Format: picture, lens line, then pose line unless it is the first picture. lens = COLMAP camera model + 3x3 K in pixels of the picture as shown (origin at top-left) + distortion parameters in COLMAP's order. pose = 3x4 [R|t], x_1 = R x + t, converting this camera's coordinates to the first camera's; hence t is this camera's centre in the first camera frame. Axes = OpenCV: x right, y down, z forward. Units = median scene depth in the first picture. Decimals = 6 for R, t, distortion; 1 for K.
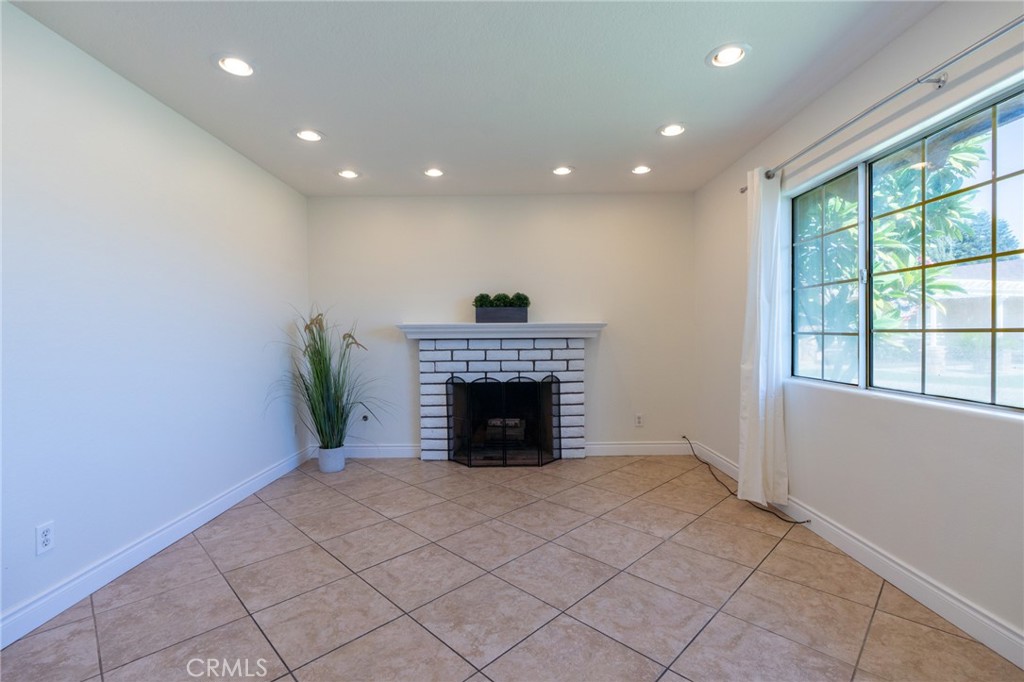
lens RADIAL K [[458.0, 0, 513.1], [0, 458.0, 338.7], [0, 0, 1]] dist [-0.012160, 0.004358]
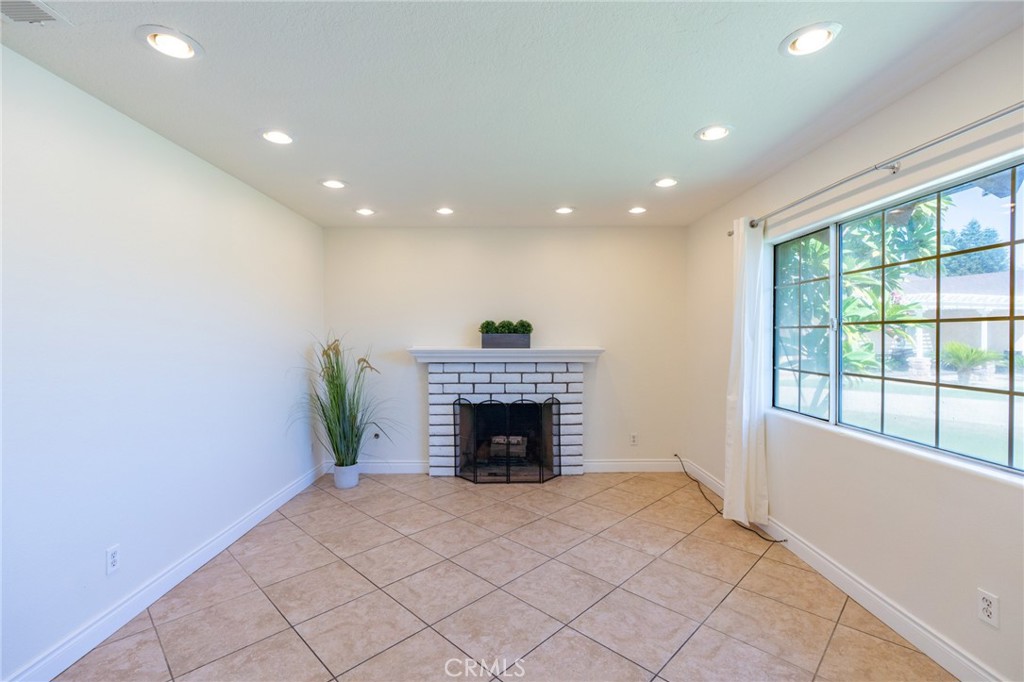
lens RADIAL K [[458.0, 0, 512.2], [0, 458.0, 338.4], [0, 0, 1]] dist [-0.012160, 0.004358]
pose [[0.999952, 0.006668, 0.007204, -0.029422], [-0.006650, 0.999975, -0.002436, -0.087739], [-0.007220, 0.002388, 0.999971, -0.109654]]
